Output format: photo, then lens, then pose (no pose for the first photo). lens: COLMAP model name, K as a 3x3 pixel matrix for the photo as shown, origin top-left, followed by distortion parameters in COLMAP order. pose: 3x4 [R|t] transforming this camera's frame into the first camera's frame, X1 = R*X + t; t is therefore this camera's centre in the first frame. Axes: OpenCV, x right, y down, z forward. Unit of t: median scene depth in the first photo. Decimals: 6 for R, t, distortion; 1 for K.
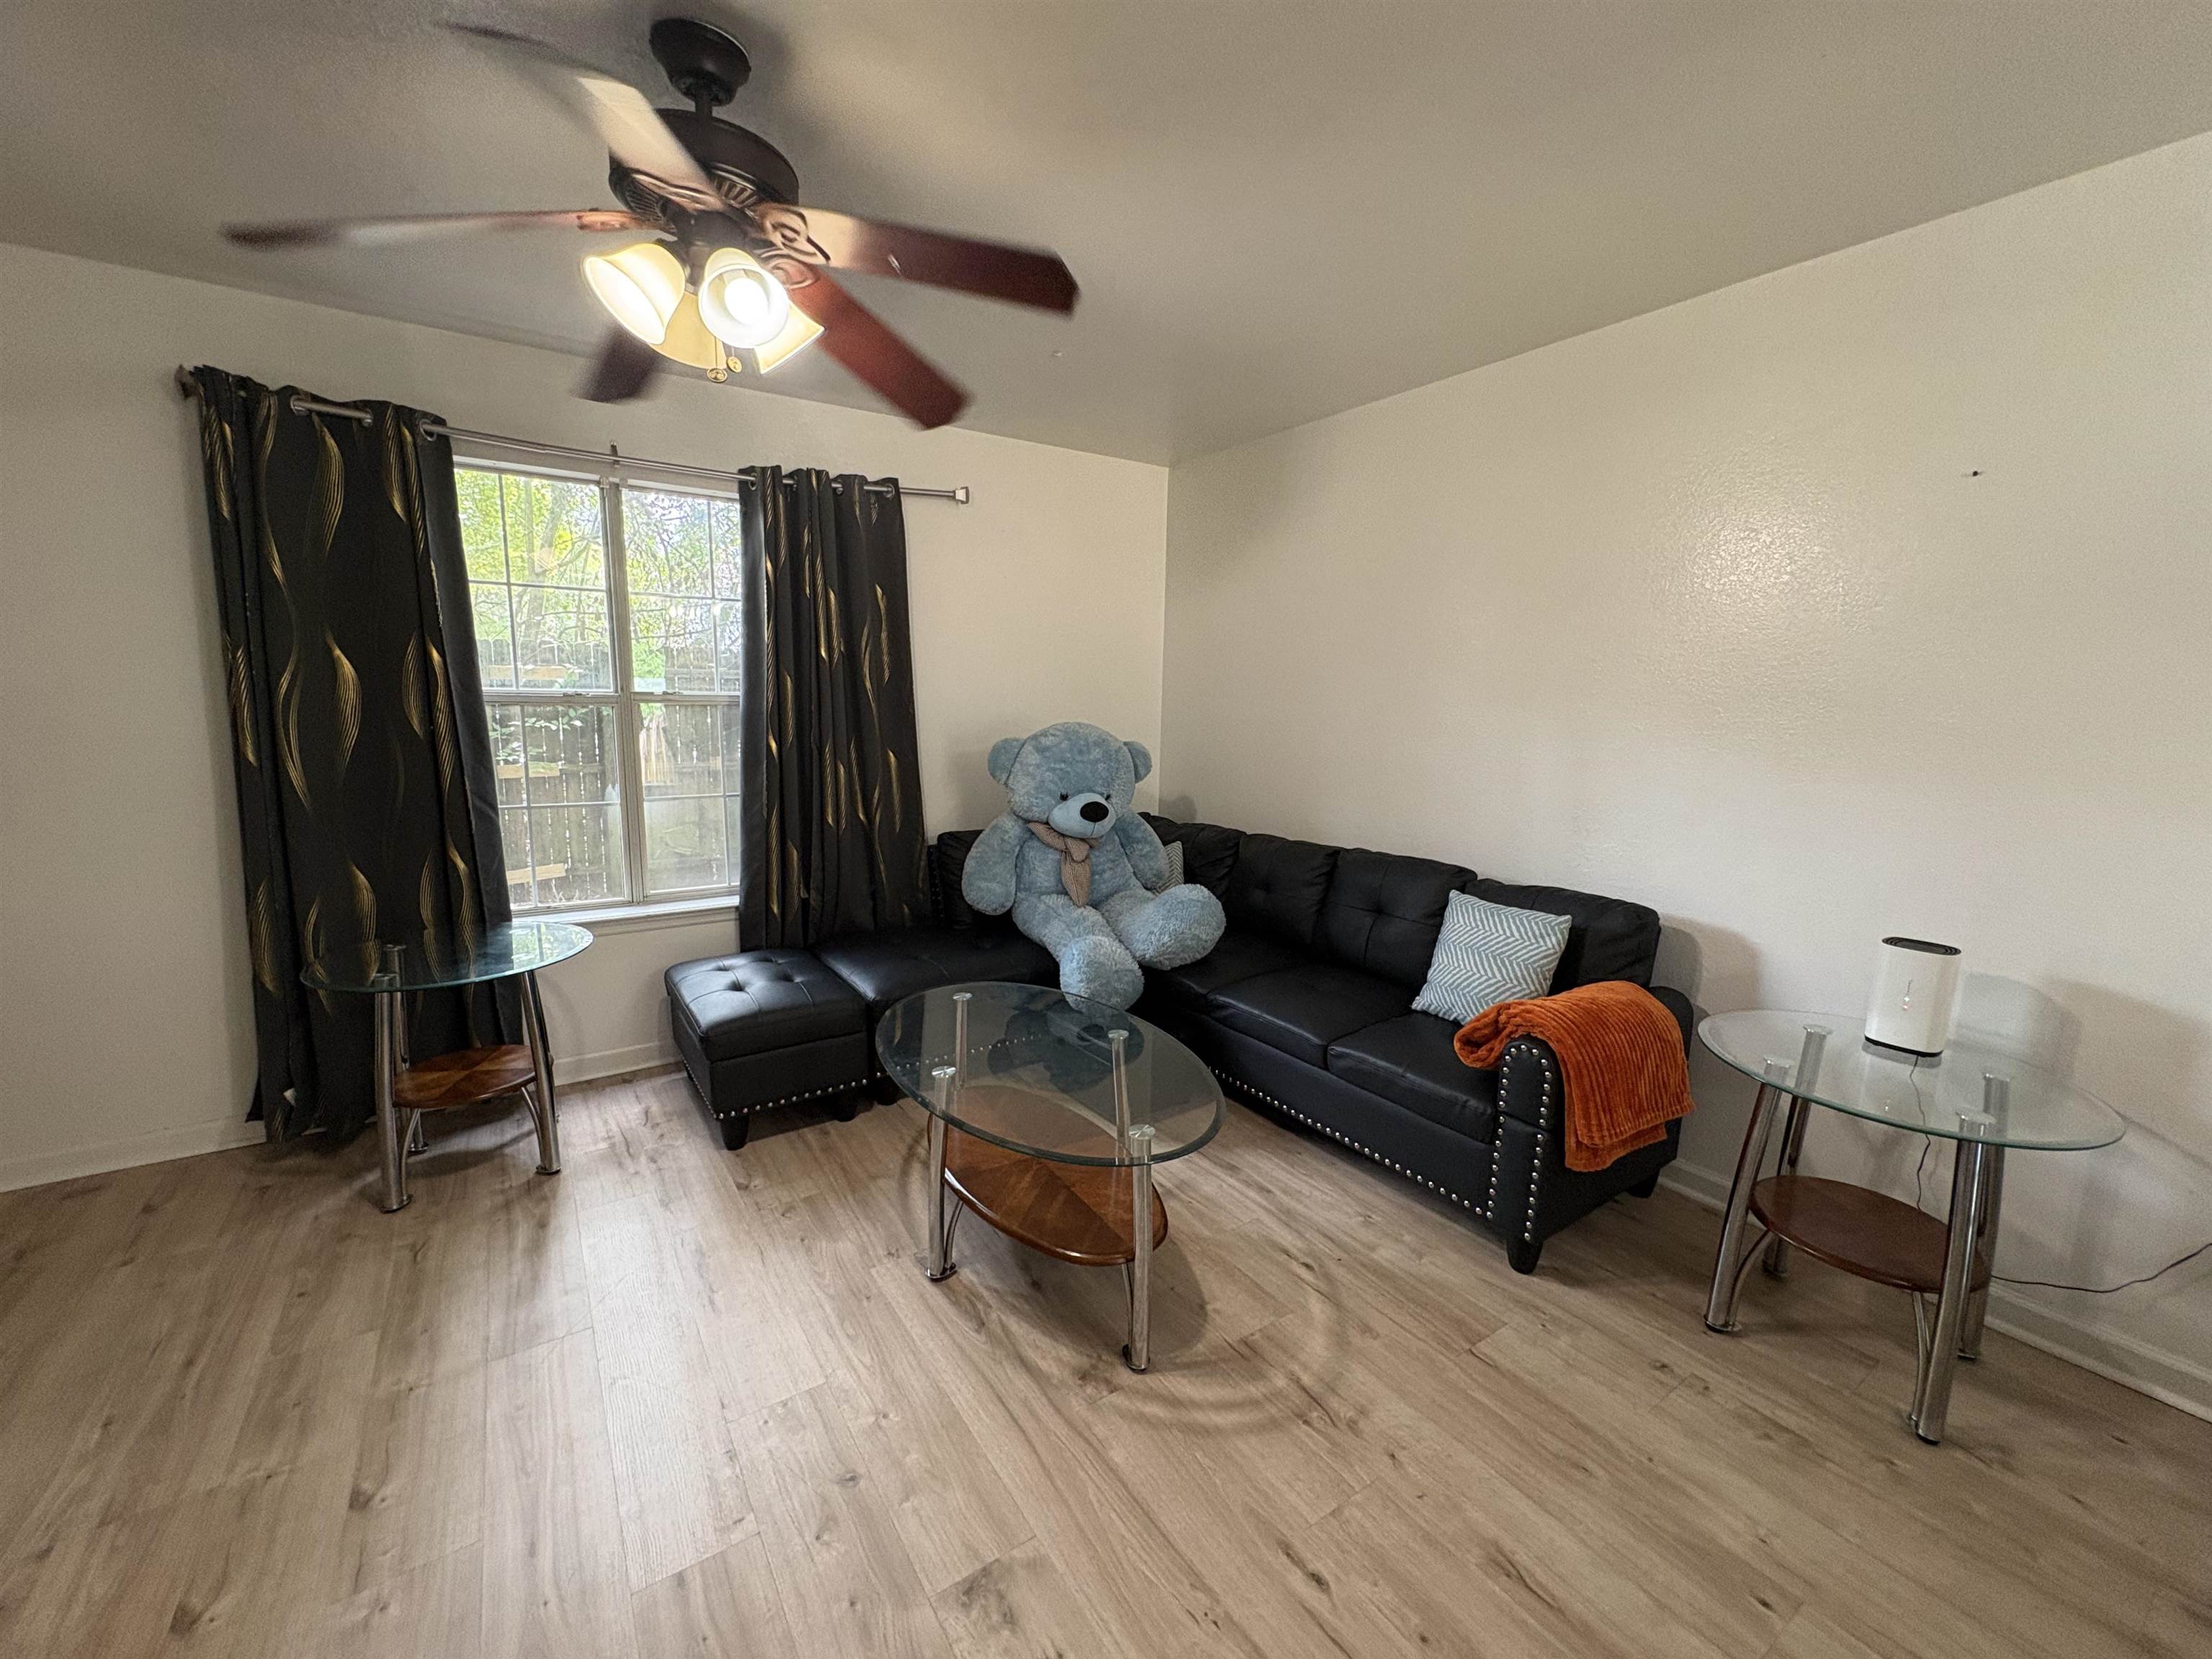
lens RADIAL K [[886.5, 0, 1117.6], [0, 886.5, 830.2], [0, 0, 1]] dist [0.001039, -0.000127]
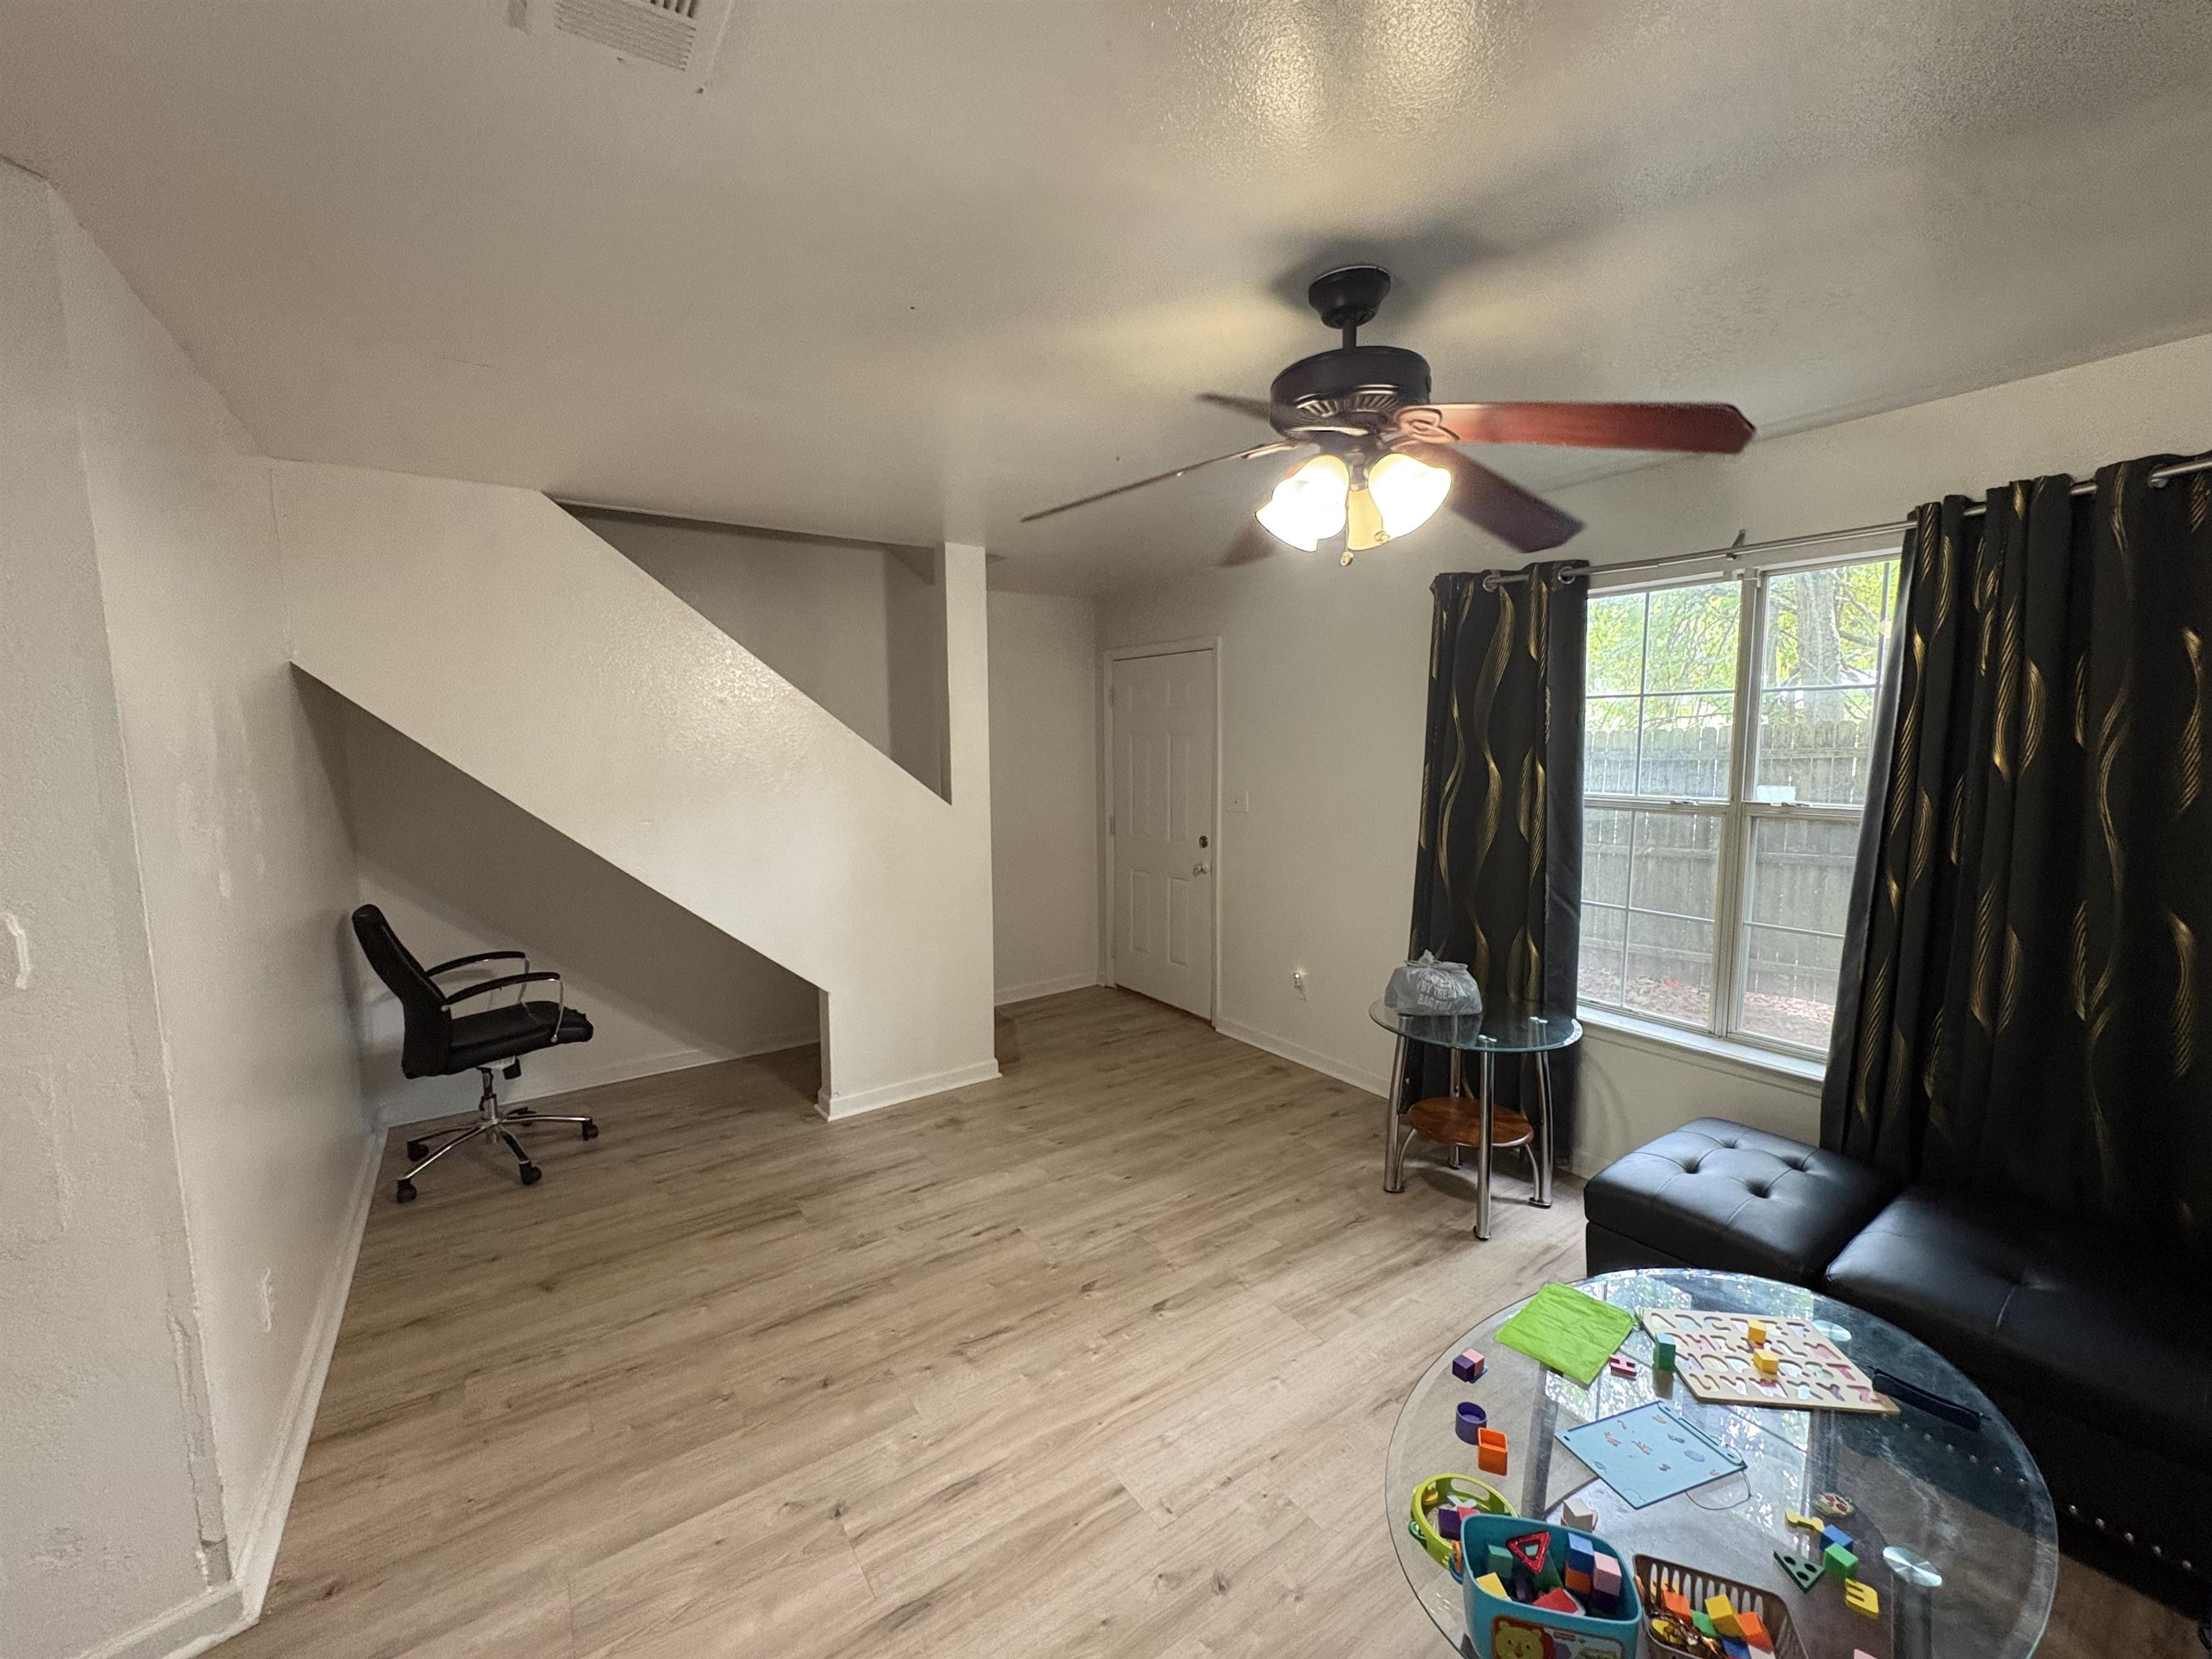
lens RADIAL K [[886.5, 0, 1102.7], [0, 886.5, 833.6], [0, 0, 1]] dist [0.001039, -0.000127]
pose [[0.005389, 0.089922, -0.995934, 0.381873], [-0.141454, 0.986002, 0.088260, -0.129076], [0.989930, 0.140404, 0.018034, 0.406960]]
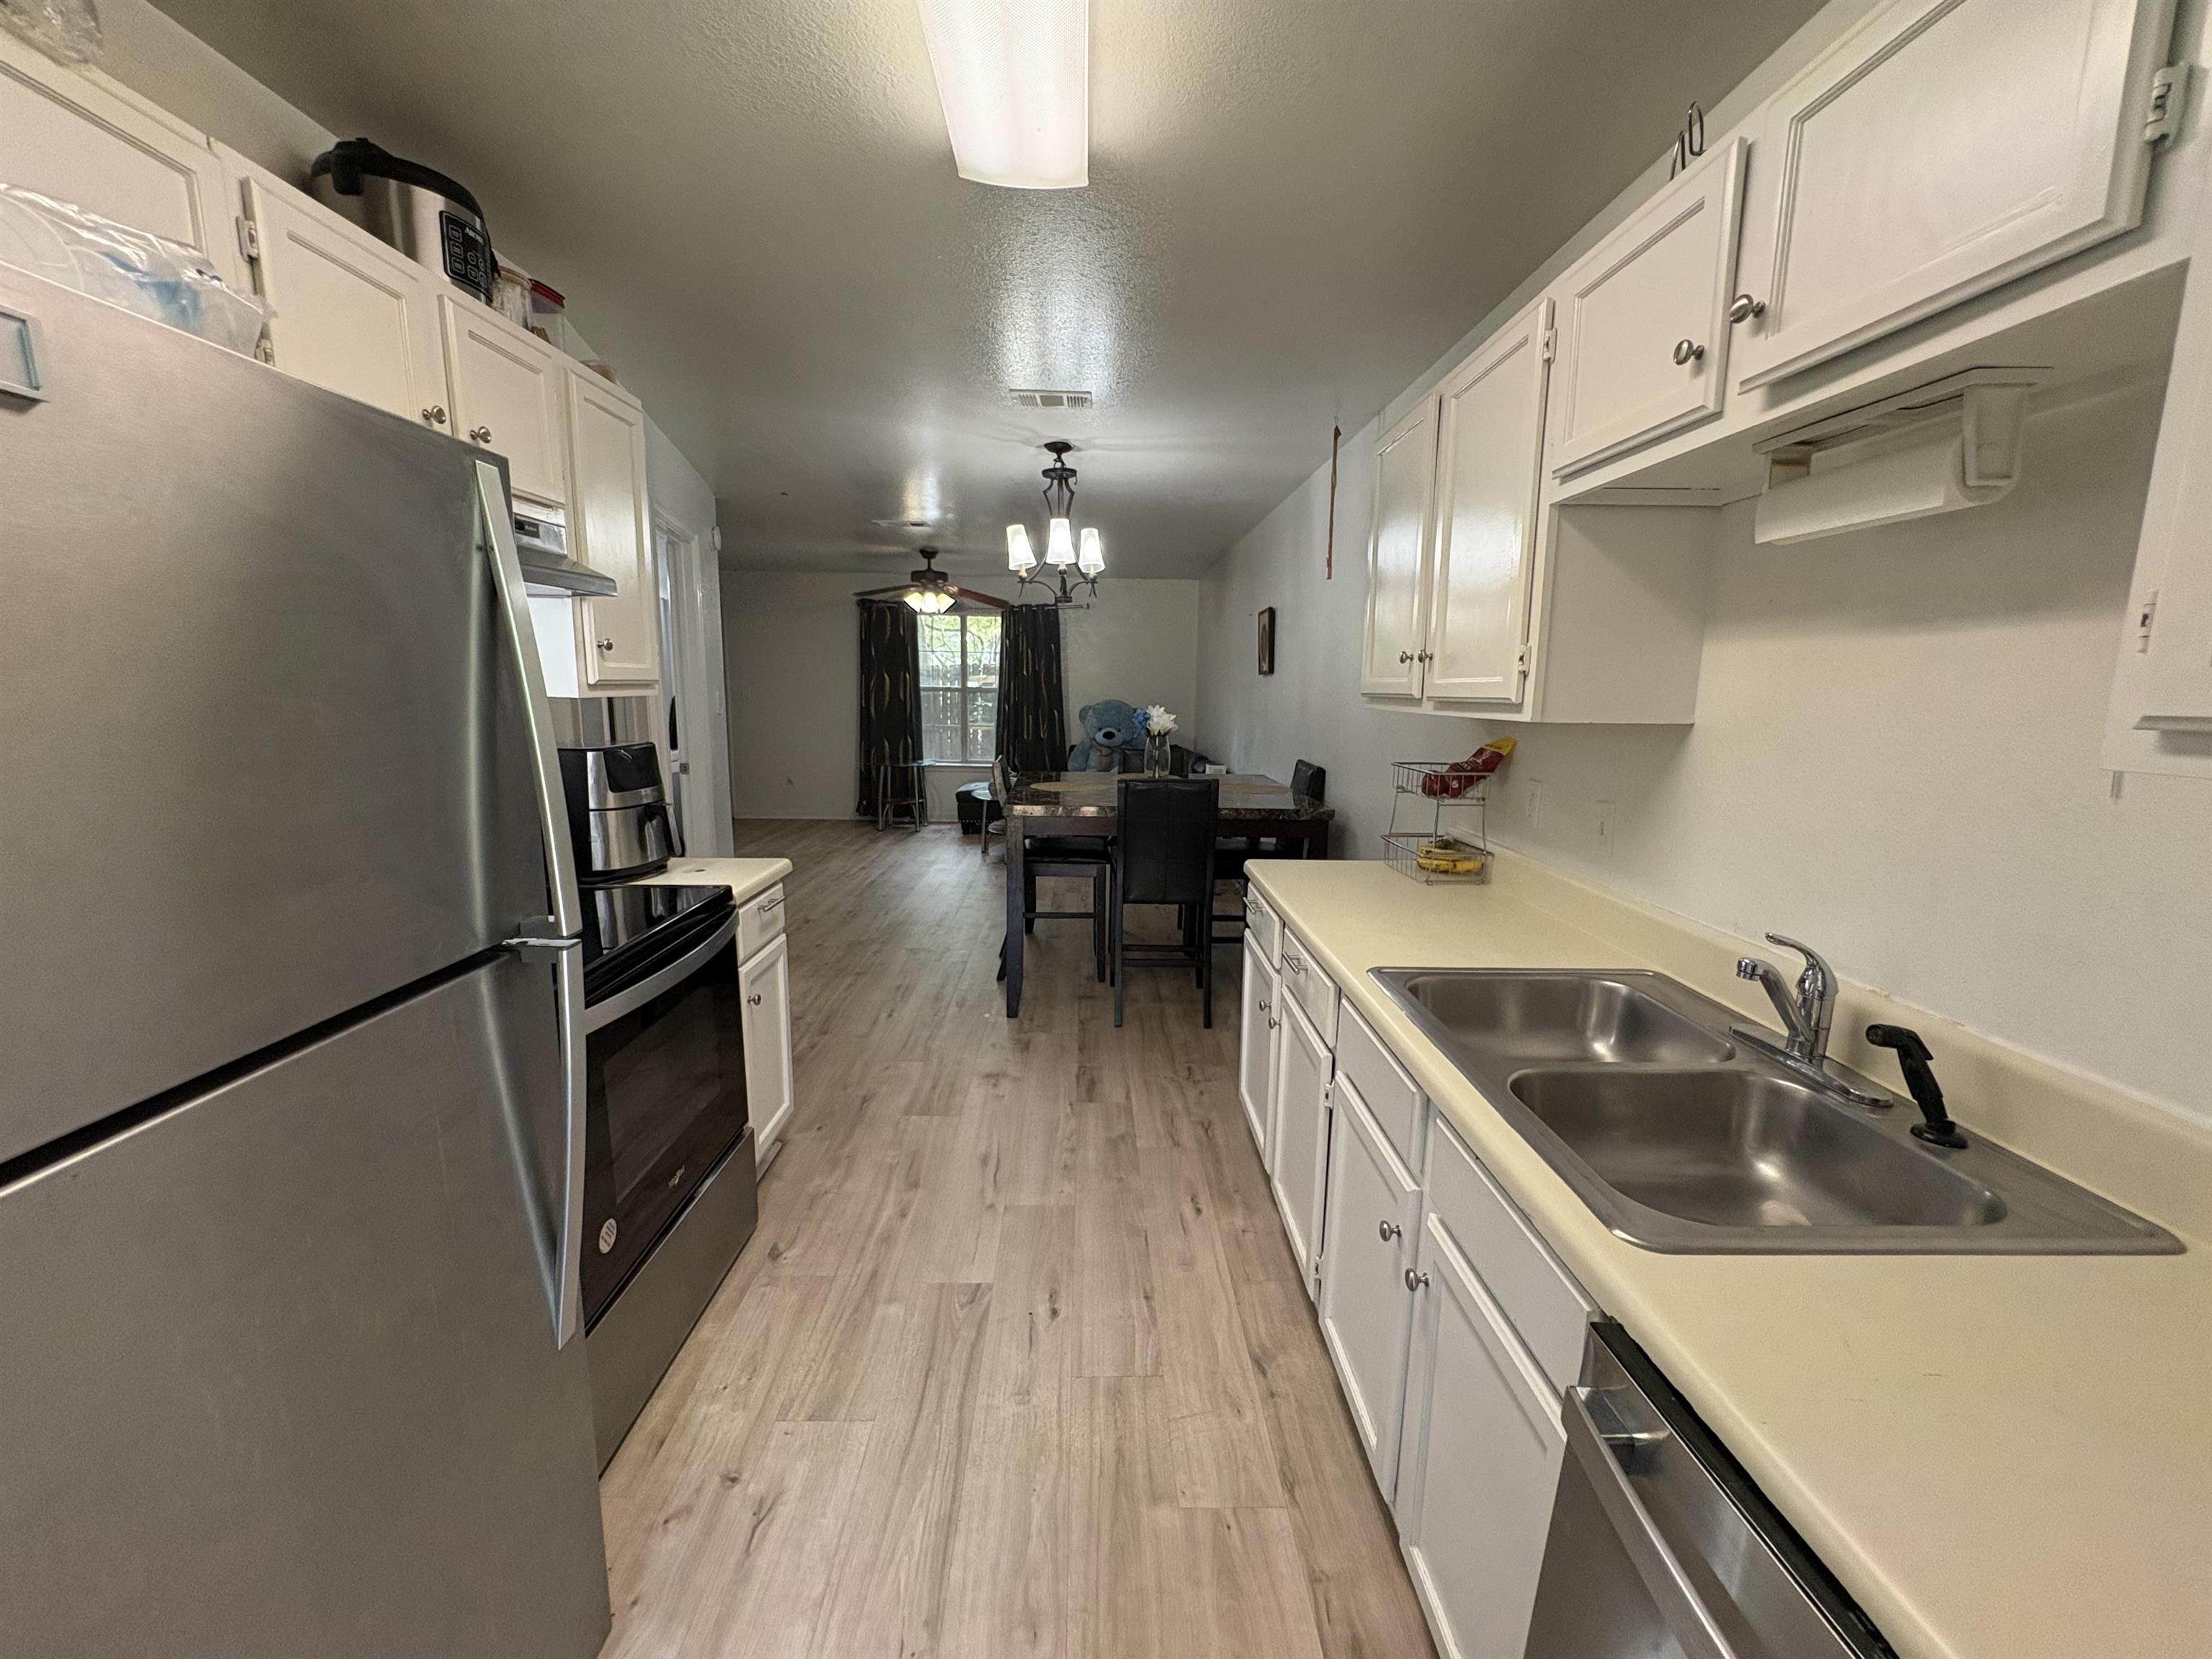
lens RADIAL K [[886.5, 0, 1113.0], [0, 886.5, 829.5], [0, 0, 1]] dist [0.001039, -0.000127]
pose [[0.844832, 0.085004, -0.528237, 1.591117], [-0.082239, 0.996197, 0.028780, 0.204667], [0.528674, 0.019127, 0.848609, -1.319152]]
